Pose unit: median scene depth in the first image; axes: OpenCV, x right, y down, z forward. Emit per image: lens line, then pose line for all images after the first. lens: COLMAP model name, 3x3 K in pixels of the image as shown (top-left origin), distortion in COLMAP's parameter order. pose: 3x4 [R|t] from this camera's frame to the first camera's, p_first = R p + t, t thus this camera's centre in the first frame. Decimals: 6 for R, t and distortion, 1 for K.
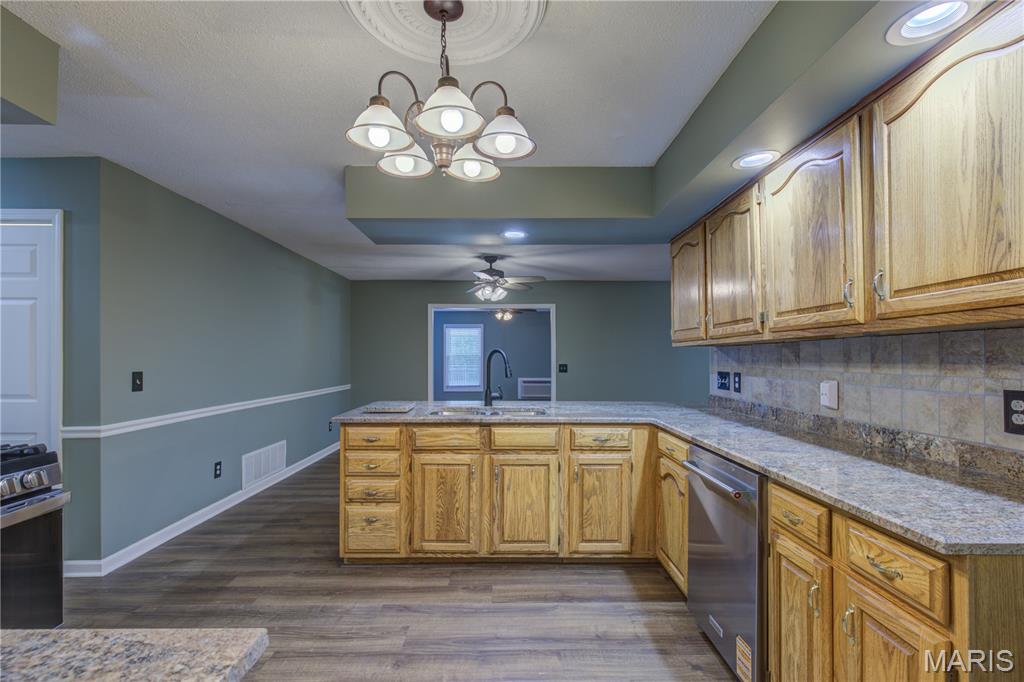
lens RADIAL K [[471.0, 0, 498.0], [0, 471.0, 354.6], [0, 0, 1]] dist [-0.001592, -0.000220]
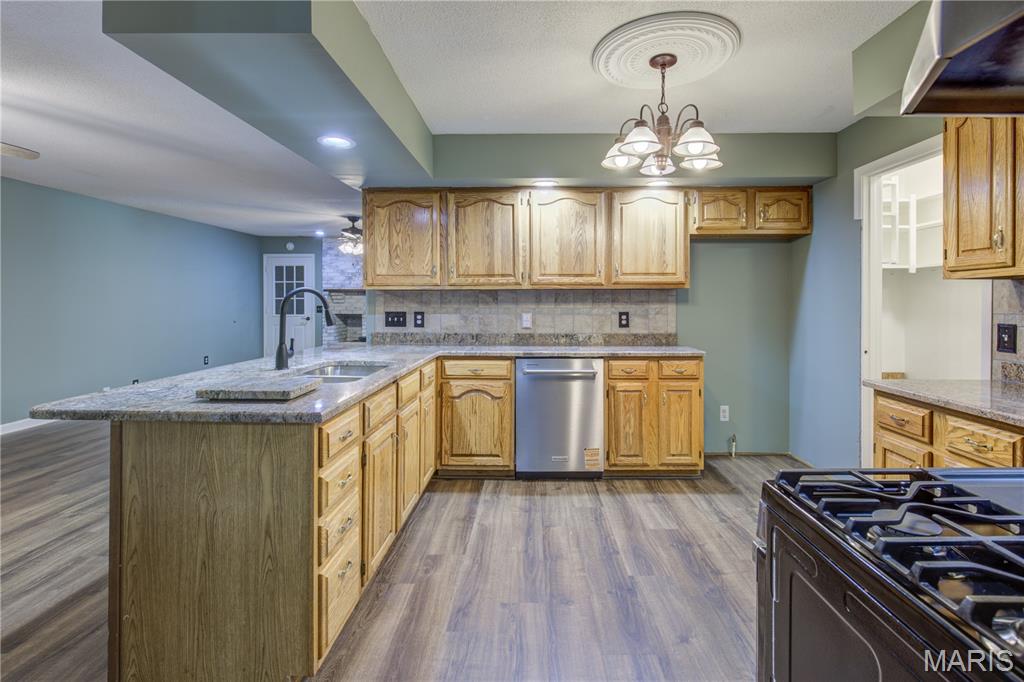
lens RADIAL K [[490.2, 0, 543.5], [0, 490.2, 304.5], [0, 0, 1]] dist [-0.000781, -0.000276]
pose [[-0.020395, -0.008911, 0.999752, -1.300331], [-0.007734, 0.999932, 0.008755, 0.007696], [-0.999762, -0.007554, -0.020463, 1.107680]]
